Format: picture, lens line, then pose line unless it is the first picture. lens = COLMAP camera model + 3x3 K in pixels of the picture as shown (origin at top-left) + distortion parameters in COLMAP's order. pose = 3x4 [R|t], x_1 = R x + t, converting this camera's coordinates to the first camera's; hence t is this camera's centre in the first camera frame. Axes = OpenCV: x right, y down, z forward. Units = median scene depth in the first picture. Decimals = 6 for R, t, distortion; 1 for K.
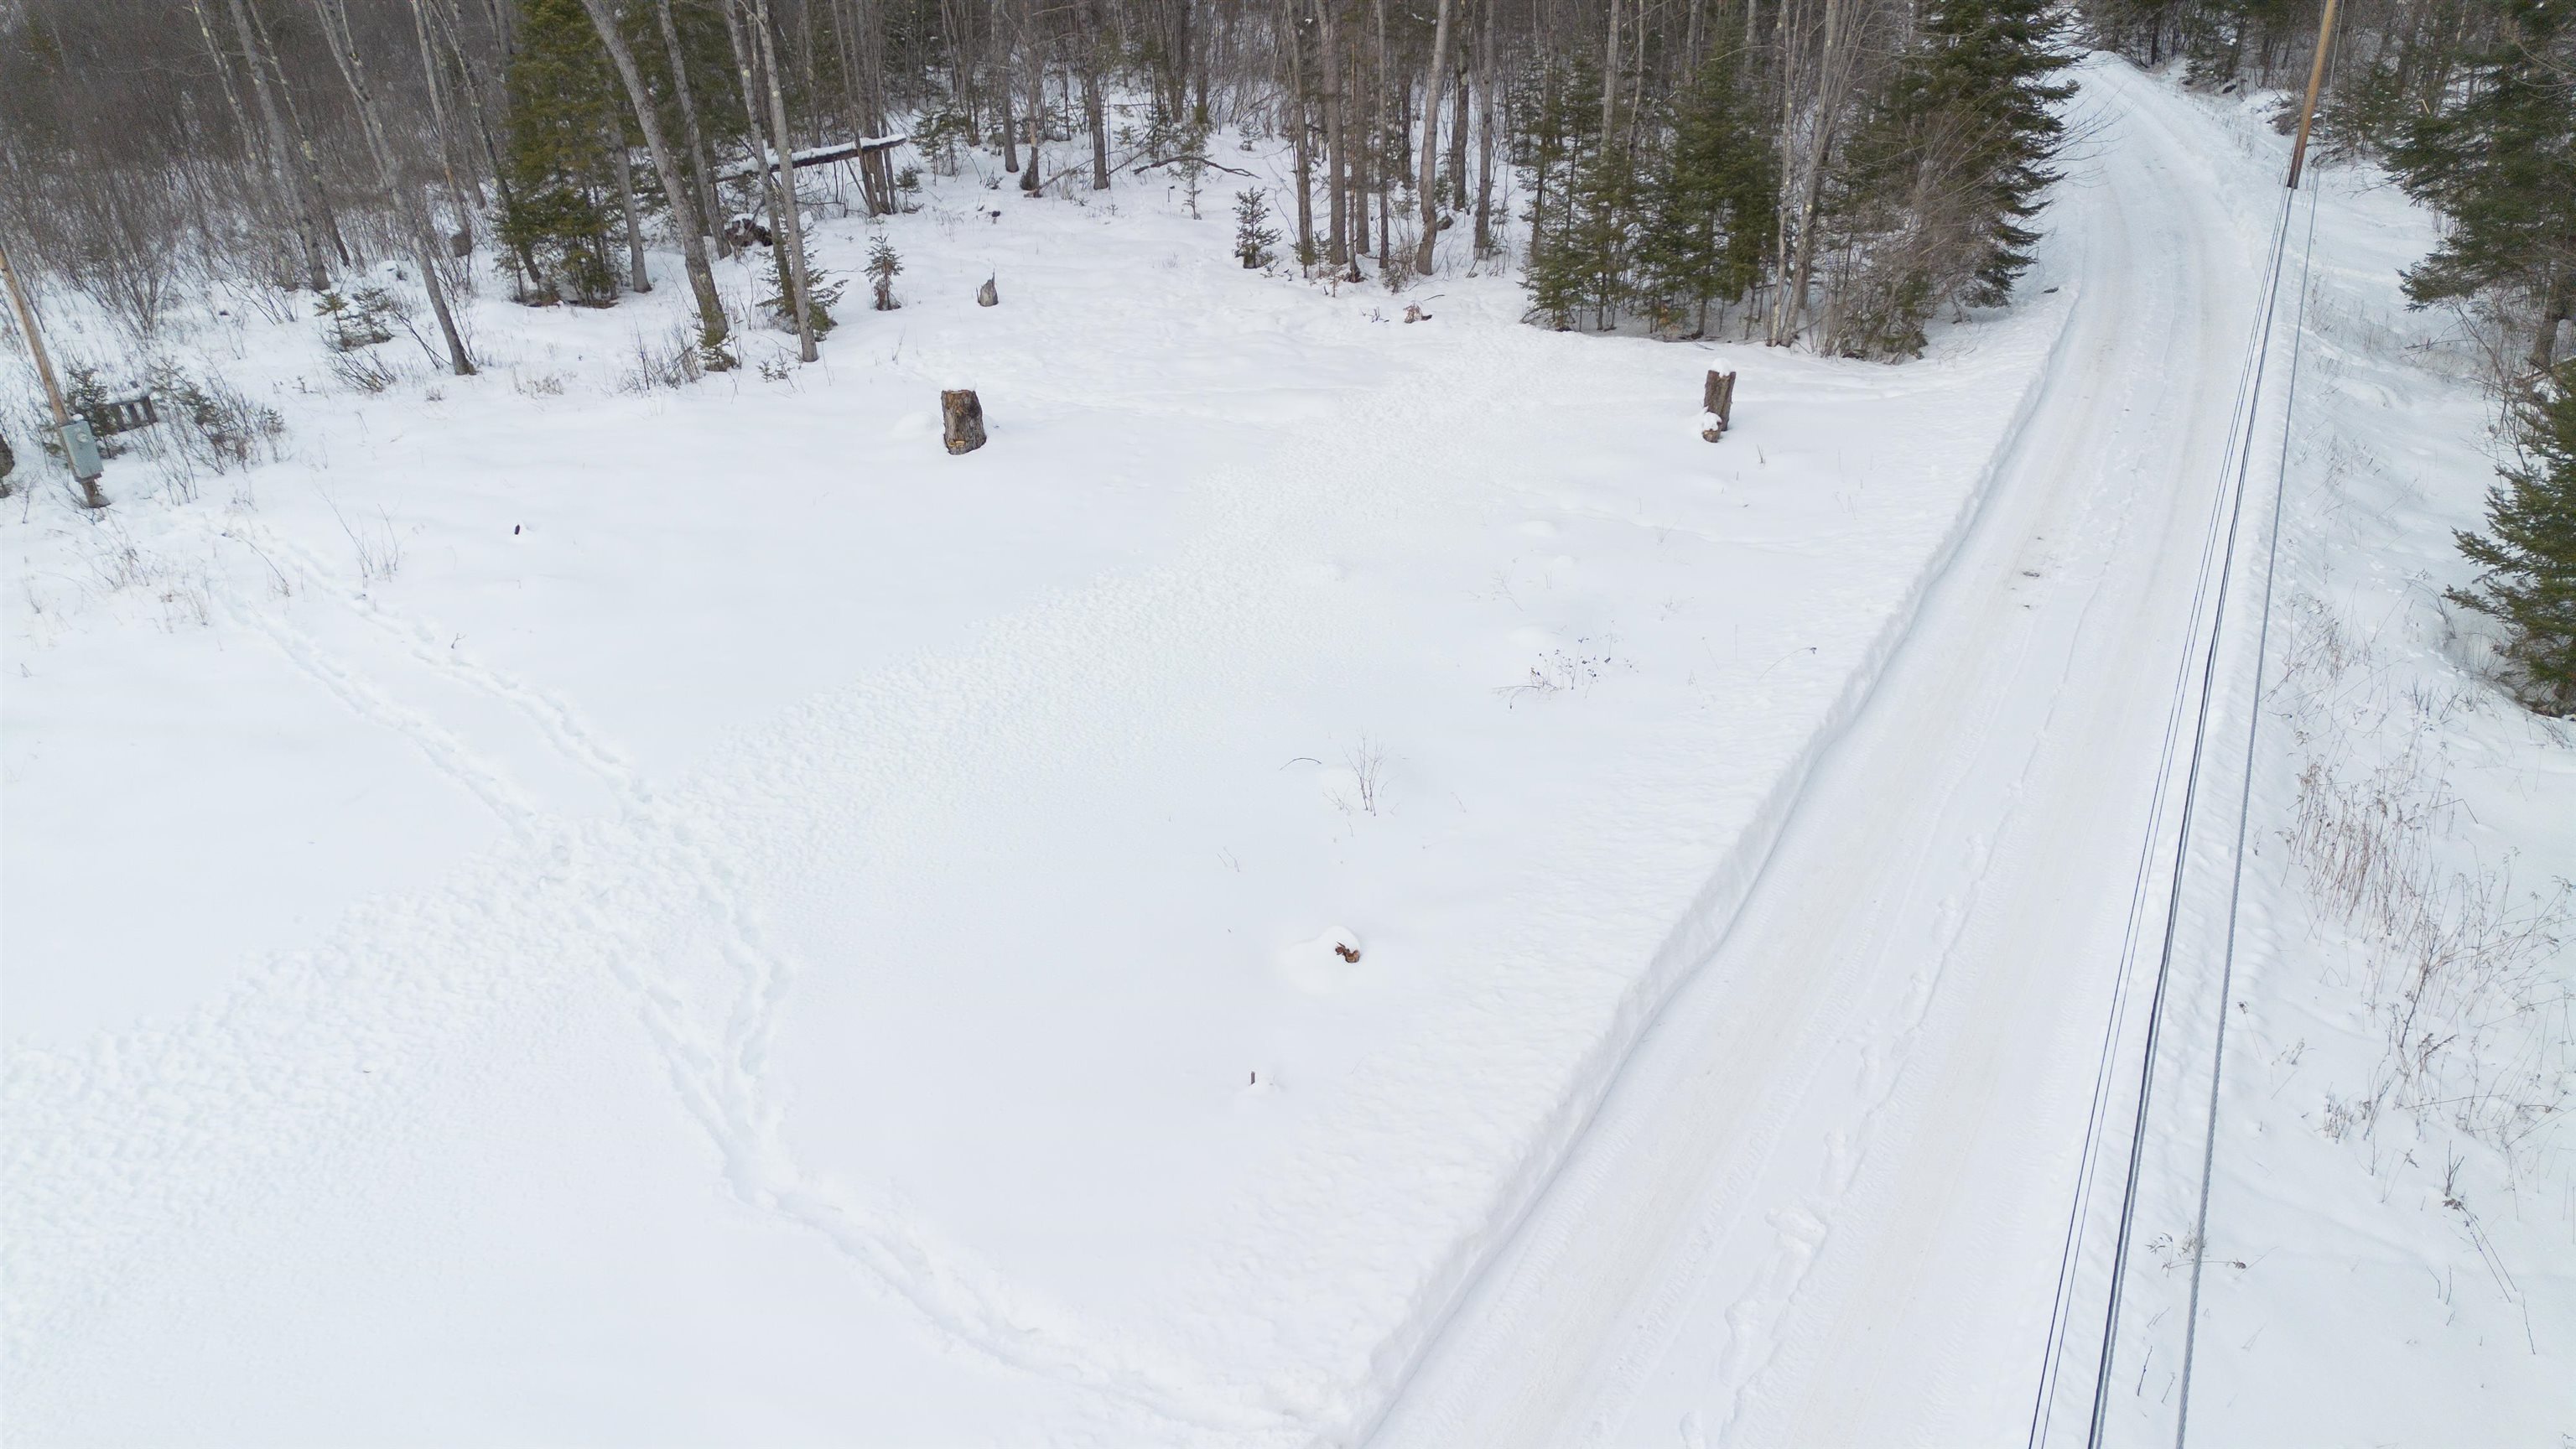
lens RADIAL K [[1790.5, 0, 1278.2], [0, 1790.5, 732.1], [0, 0, 1]] dist [0.040228, -0.025217]
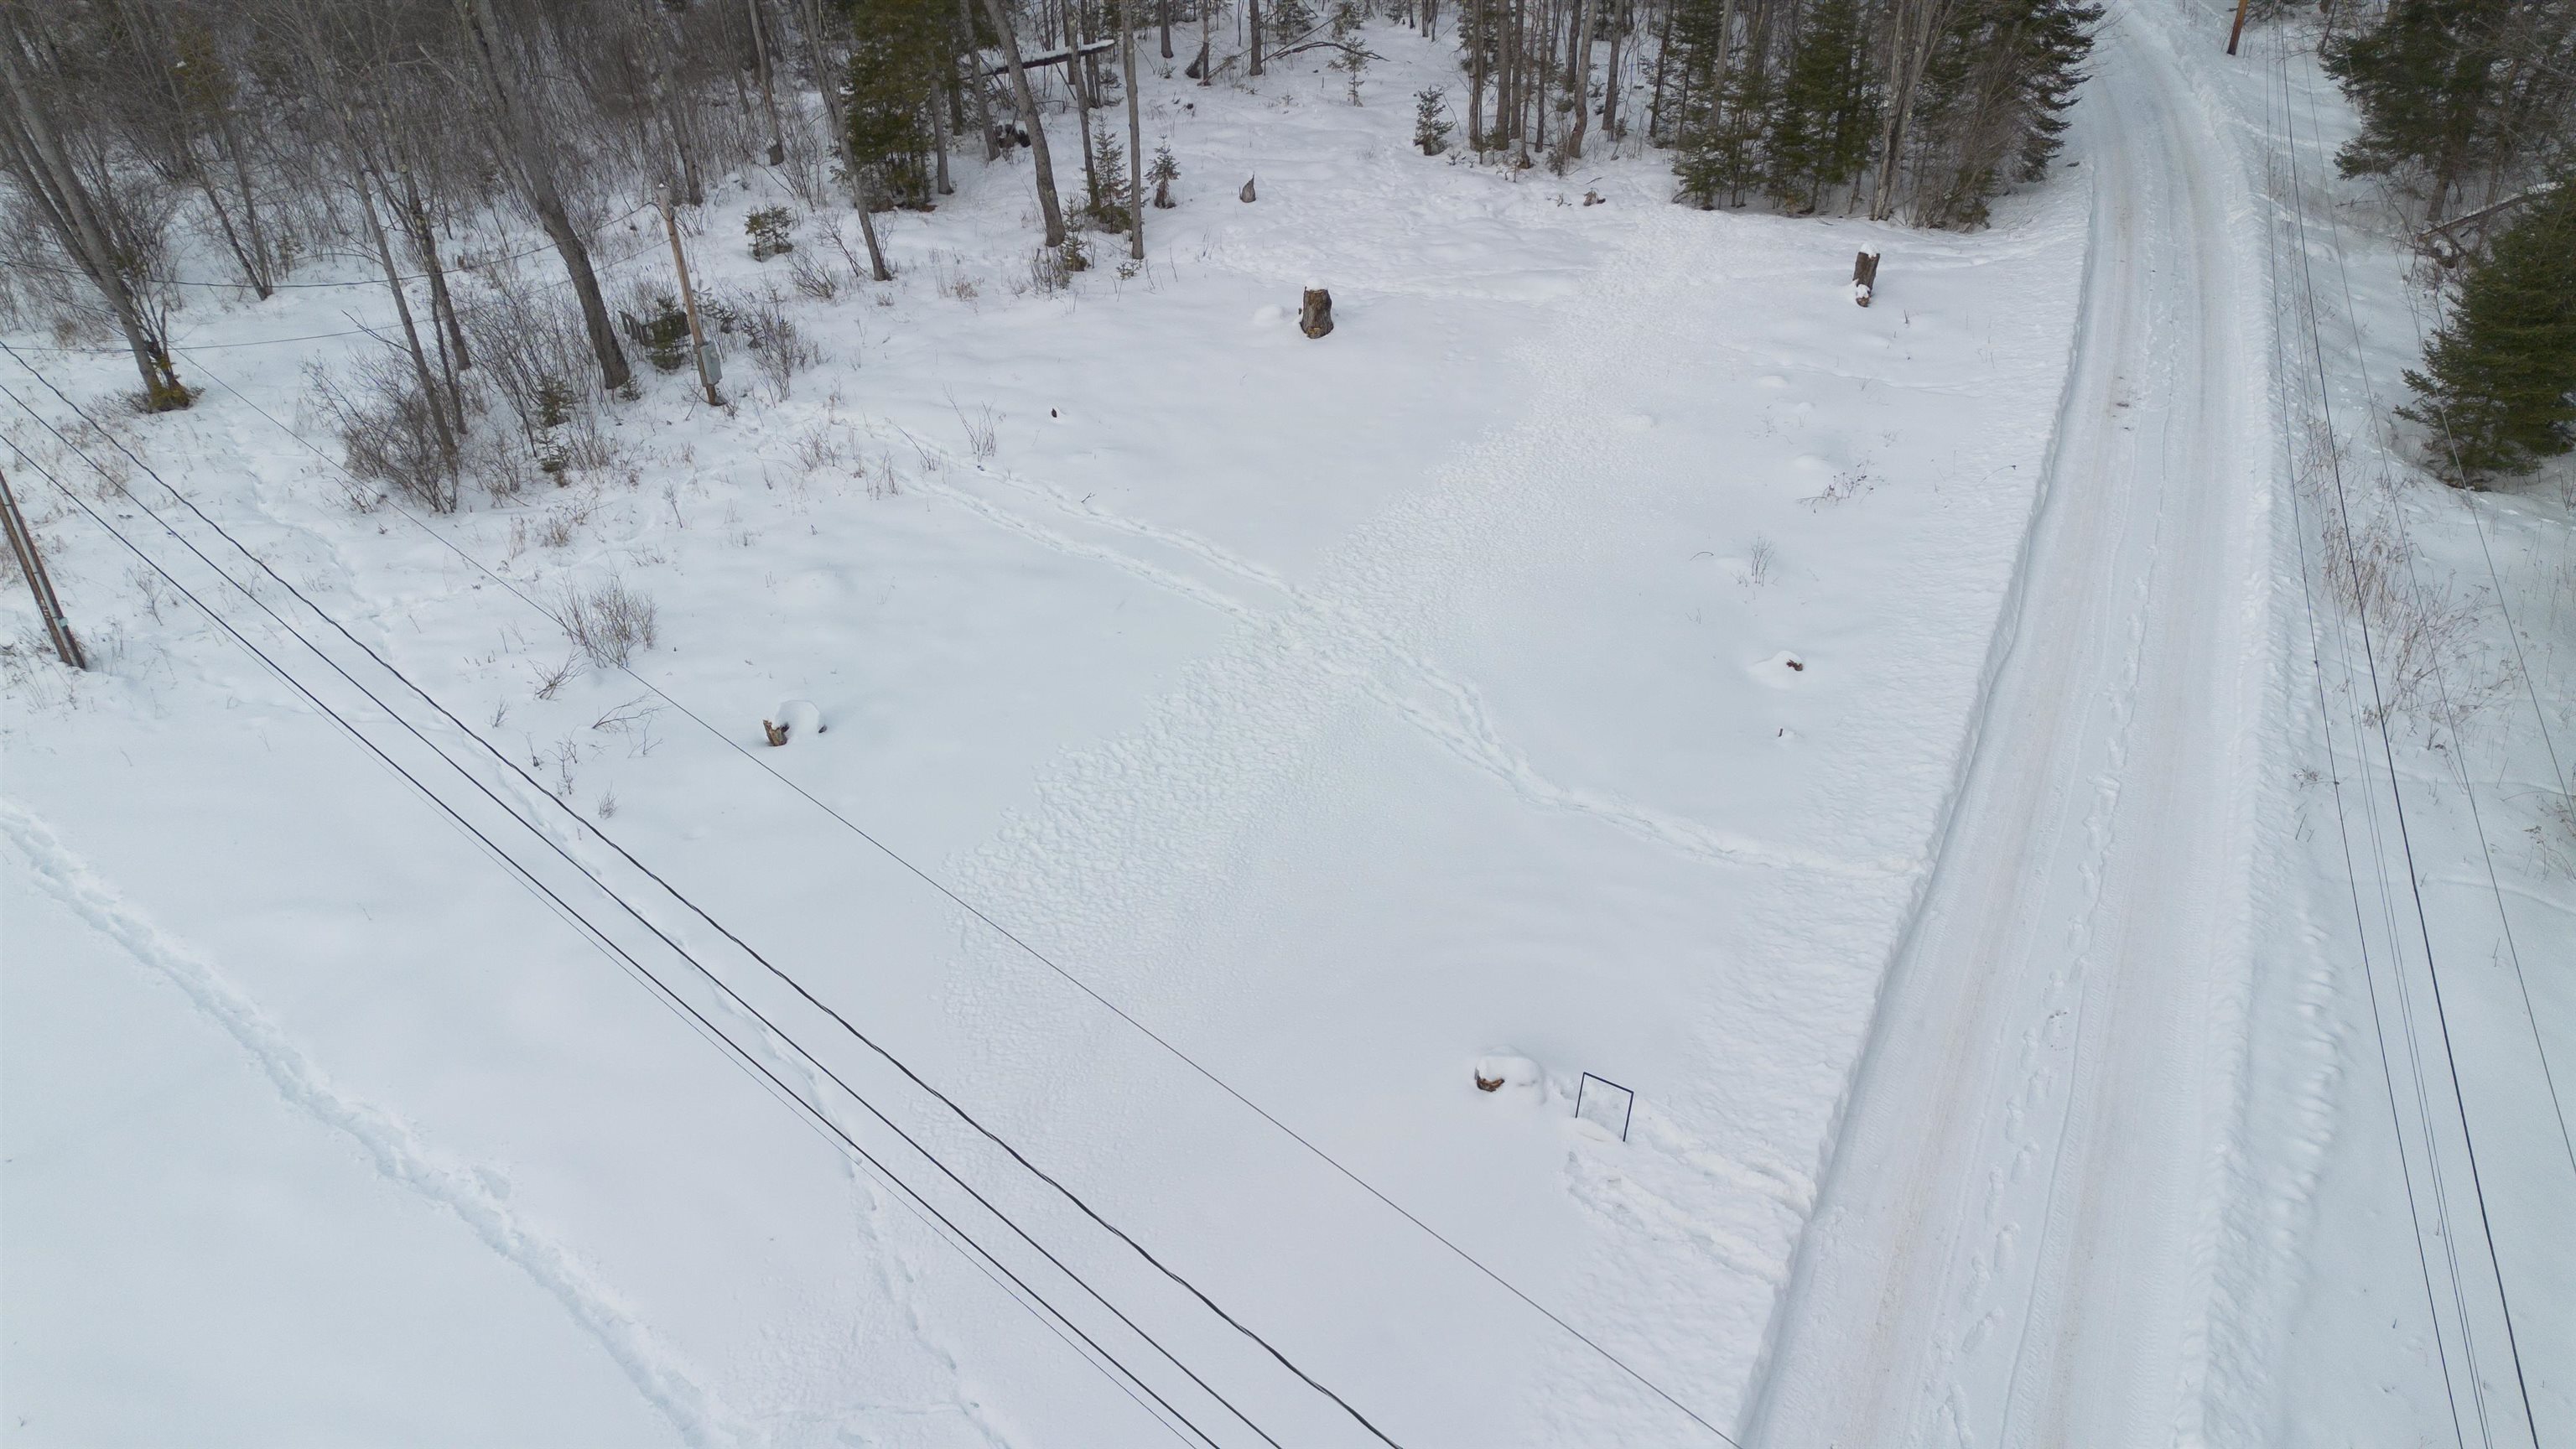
lens RADIAL K [[1790.5, 0, 1284.7], [0, 1790.5, 728.0], [0, 0, 1]] dist [0.040228, -0.025217]
pose [[0.996010, -0.052271, 0.072325, -0.276557], [0.043838, 0.992555, 0.113637, -0.015685], [-0.077726, -0.110013, 0.990886, -0.318598]]
